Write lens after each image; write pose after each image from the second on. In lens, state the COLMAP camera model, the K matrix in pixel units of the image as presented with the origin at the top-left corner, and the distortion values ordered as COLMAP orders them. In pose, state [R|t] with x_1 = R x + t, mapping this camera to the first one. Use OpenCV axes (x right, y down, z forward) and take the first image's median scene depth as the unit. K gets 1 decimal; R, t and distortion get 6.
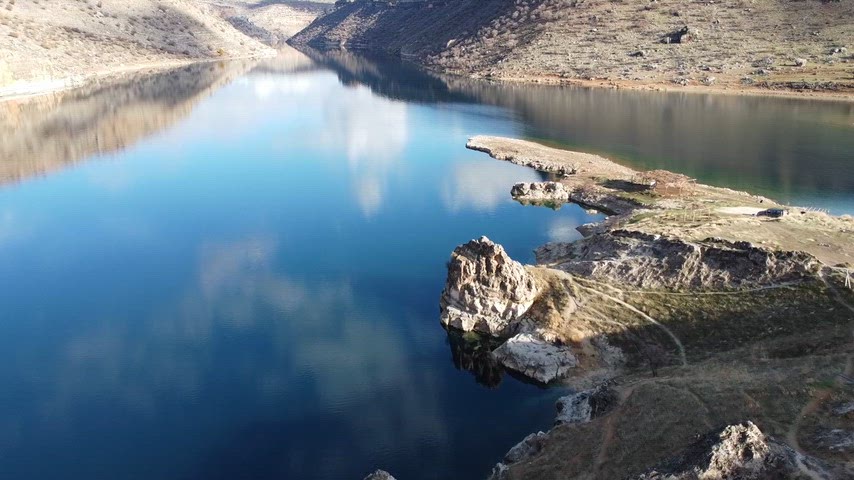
lens RADIAL K [[682.5, 0, 429.2], [0, 682.5, 240.7], [0, 0, 1]] dist [-0.003229, 0.006828]
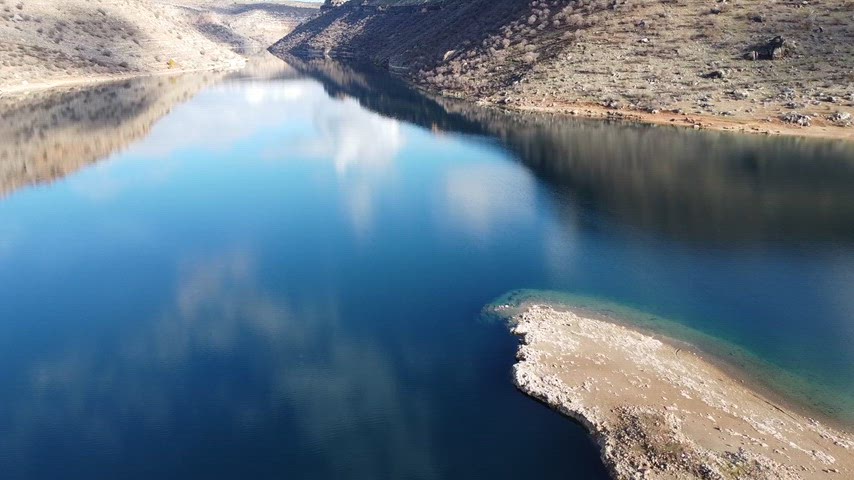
lens RADIAL K [[399.7, 0, 412.2], [0, 399.7, 151.2], [0, 0, 1]] dist [-0.000071, 0.000222]
pose [[0.999427, 0.013304, -0.031113, 0.004947], [-0.013617, 0.999858, -0.009892, -0.174631], [0.030977, 0.010310, 0.999467, 0.541237]]
